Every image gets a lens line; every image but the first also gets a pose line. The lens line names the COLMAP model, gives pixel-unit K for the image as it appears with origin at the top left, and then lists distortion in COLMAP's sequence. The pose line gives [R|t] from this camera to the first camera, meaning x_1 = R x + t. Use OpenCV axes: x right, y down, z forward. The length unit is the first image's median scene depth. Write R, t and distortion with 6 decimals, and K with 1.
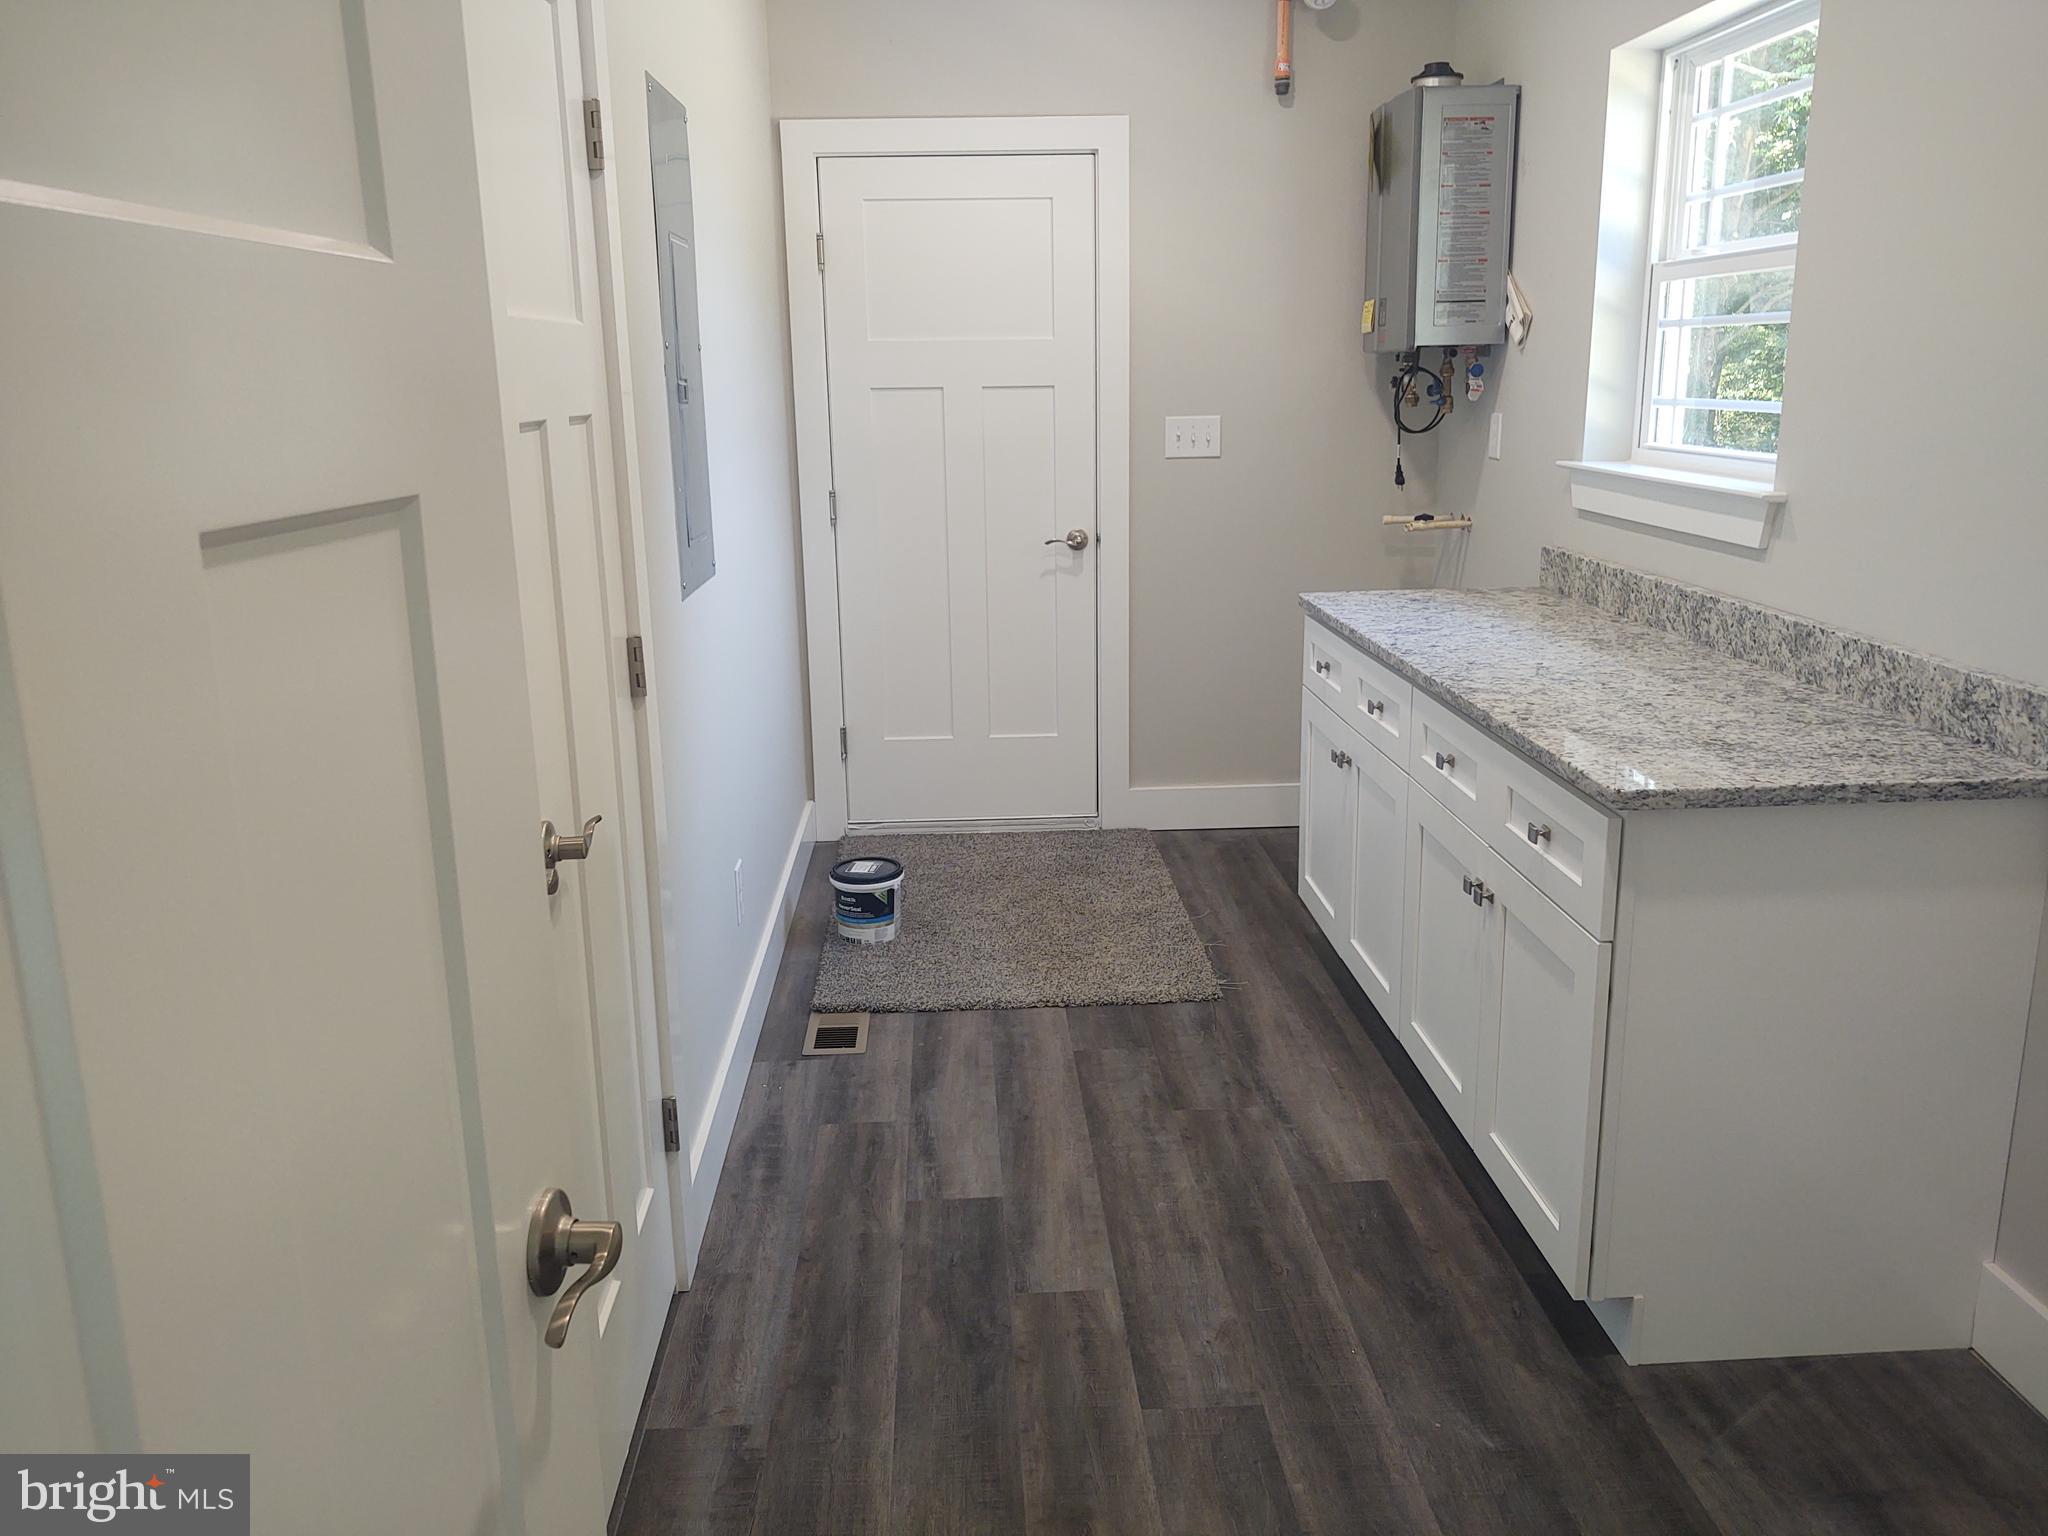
lens RADIAL K [[1527.1, 0, 1019.5], [0, 1527.1, 757.5], [0, 0, 1]] dist [0.045603, -0.108418]
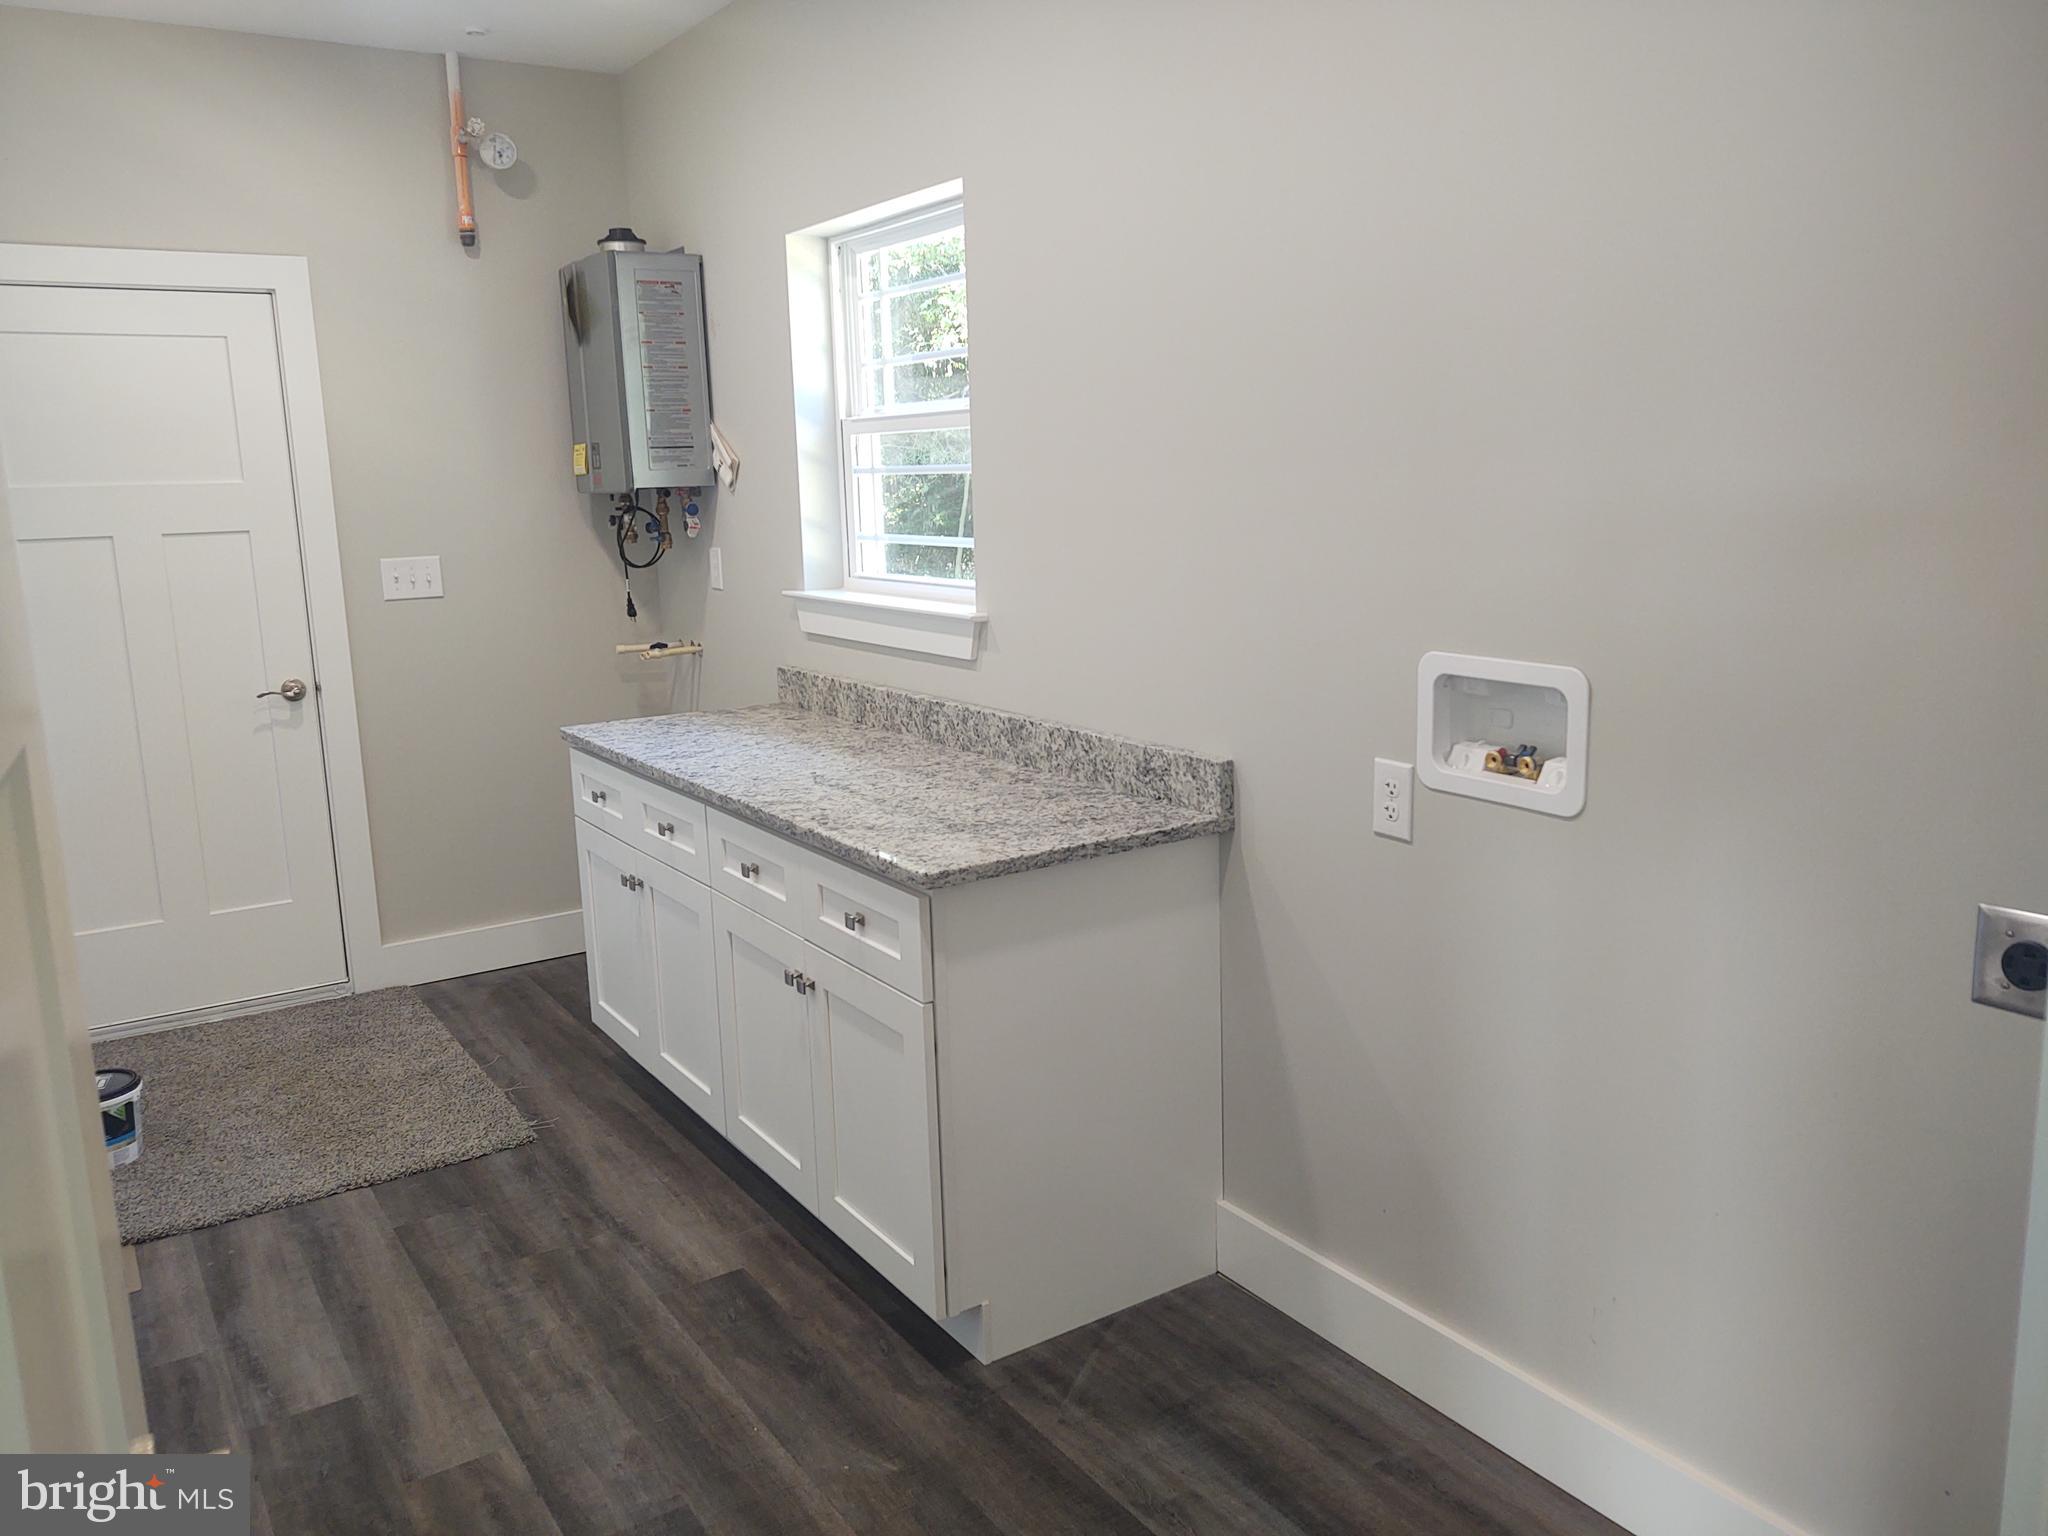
lens RADIAL K [[1543.2, 0, 1024.0], [0, 1543.2, 768.0], [0, 0, 1]] dist [0.025268, -0.061586]
pose [[0.857295, -0.103404, 0.504334, -0.086928], [0.137235, 0.990076, -0.030283, -0.007969], [-0.496197, 0.095173, 0.862978, -0.050346]]
